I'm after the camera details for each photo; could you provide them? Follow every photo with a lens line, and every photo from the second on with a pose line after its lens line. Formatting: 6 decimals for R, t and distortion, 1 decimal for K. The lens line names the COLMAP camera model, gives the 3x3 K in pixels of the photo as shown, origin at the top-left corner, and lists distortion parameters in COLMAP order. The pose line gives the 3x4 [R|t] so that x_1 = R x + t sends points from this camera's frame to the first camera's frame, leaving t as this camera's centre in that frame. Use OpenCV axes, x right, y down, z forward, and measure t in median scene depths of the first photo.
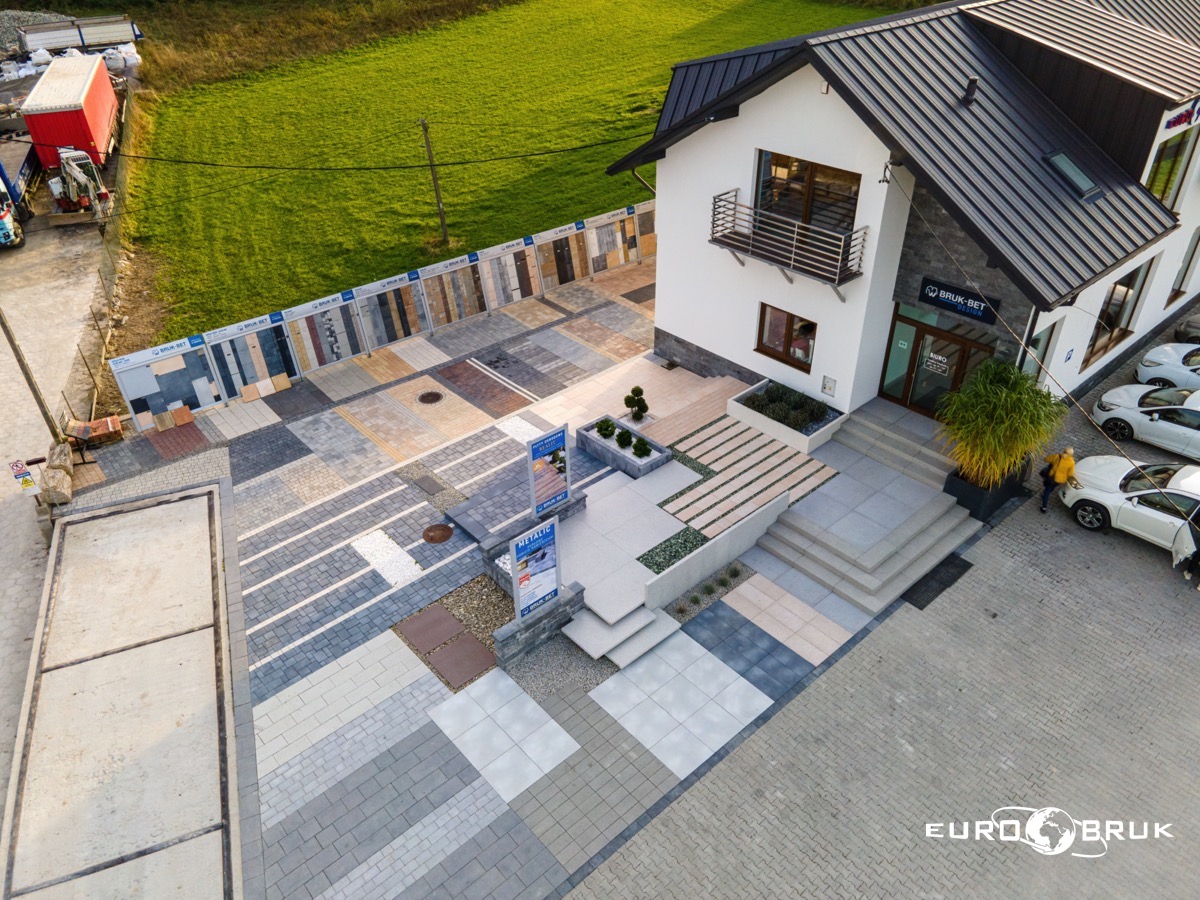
lens RADIAL K [[870.4, 0, 597.5], [0, 870.4, 450.6], [0, 0, 1]] dist [0.019074, 0.050263]
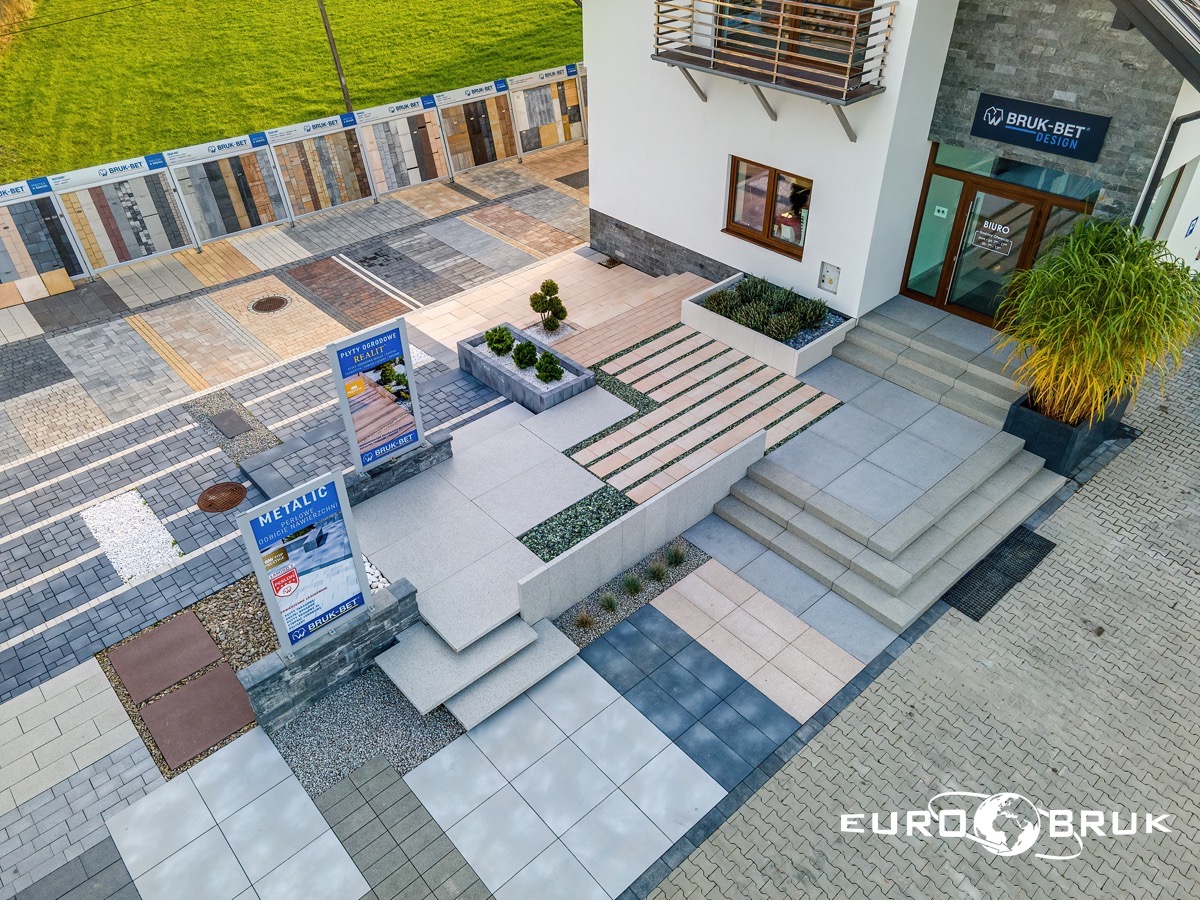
lens RADIAL K [[870.4, 0, 597.5], [0, 870.4, 450.6], [0, 0, 1]] dist [0.019074, 0.050263]
pose [[0.999995, -0.001742, 0.002798, 0.082768], [0.001597, 0.998699, 0.050977, 0.025349], [-0.002883, -0.050972, 0.998696, 0.314486]]
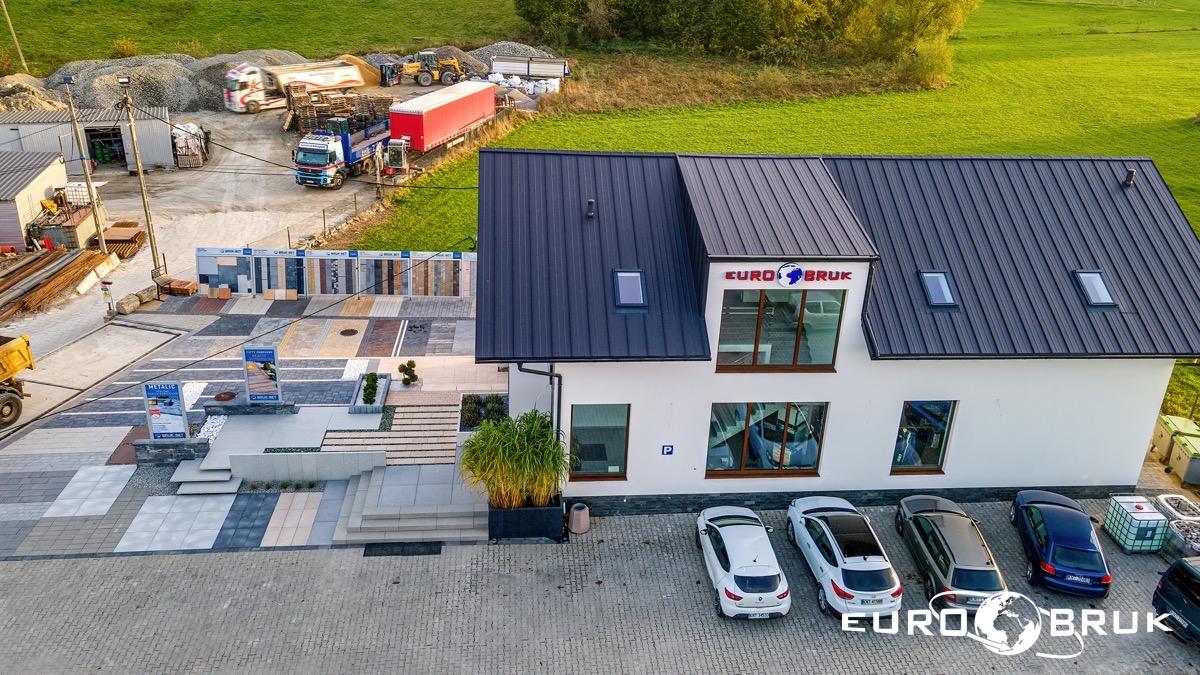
lens RADIAL K [[916.4, 0, 598.0], [0, 916.4, 286.2], [0, 0, 1]] dist [0.027268, 0.047992]
pose [[0.800465, 0.266979, -0.536636, 1.017056], [-0.378925, 0.919109, -0.107956, -0.136862], [0.464405, 0.289760, 0.836880, -0.084346]]
